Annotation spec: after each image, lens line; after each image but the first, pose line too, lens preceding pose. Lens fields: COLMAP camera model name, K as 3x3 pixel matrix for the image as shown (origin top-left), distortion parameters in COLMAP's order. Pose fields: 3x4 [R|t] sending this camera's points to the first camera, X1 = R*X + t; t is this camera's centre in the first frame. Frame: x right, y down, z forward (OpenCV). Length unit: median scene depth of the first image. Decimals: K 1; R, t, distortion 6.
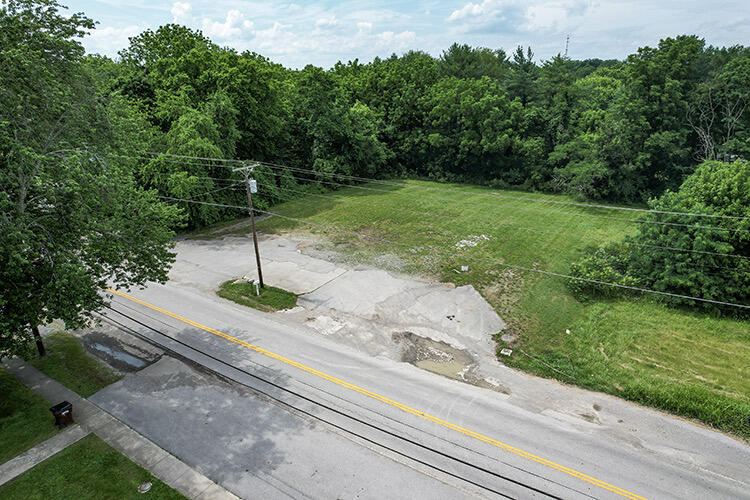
lens RADIAL K [[480.1, 0, 375.0], [0, 480.1, 250.0], [0, 0, 1]] dist [-0.067180, 0.061551]
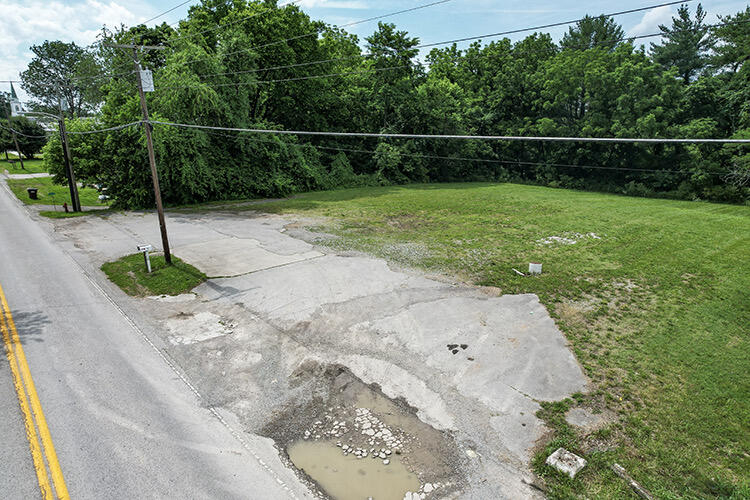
lens RADIAL K [[480.1, 0, 375.0], [0, 480.1, 250.0], [0, 0, 1]] dist [-0.067180, 0.061551]
pose [[0.958787, 0.076615, -0.273600, 0.096452], [-0.102062, 0.991556, -0.079998, 0.046508], [0.265160, 0.104625, 0.958511, 0.272178]]
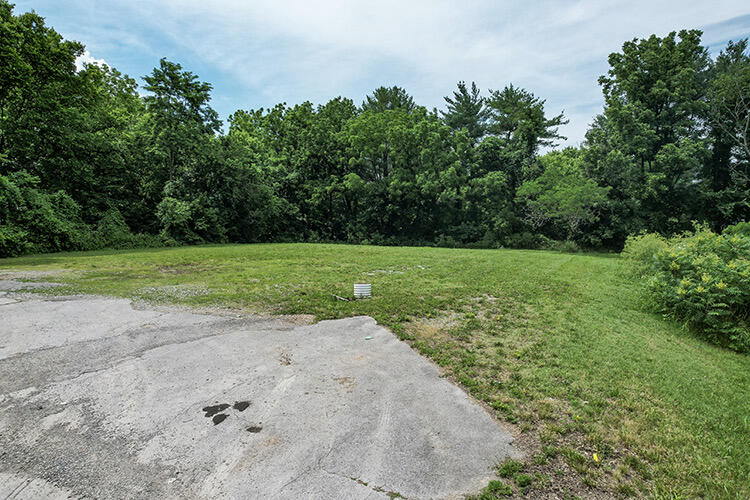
lens RADIAL K [[480.1, 0, 375.0], [0, 480.1, 250.0], [0, 0, 1]] dist [-0.067180, 0.061551]
pose [[0.995208, -0.003084, 0.097728, 0.097020], [0.030214, 0.960284, -0.277384, 0.065072], [-0.092991, 0.279008, 0.955776, 0.386514]]
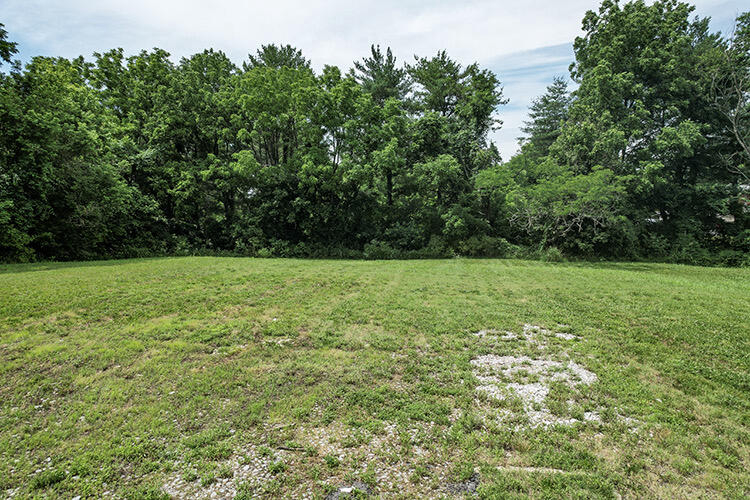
lens RADIAL K [[480.1, 0, 375.0], [0, 480.1, 250.0], [0, 0, 1]] dist [-0.067180, 0.061551]
pose [[0.916357, -0.023095, 0.399695, 0.056517], [0.133998, 0.958450, -0.251829, -0.013129], [-0.377272, 0.284323, 0.881377, 0.605607]]
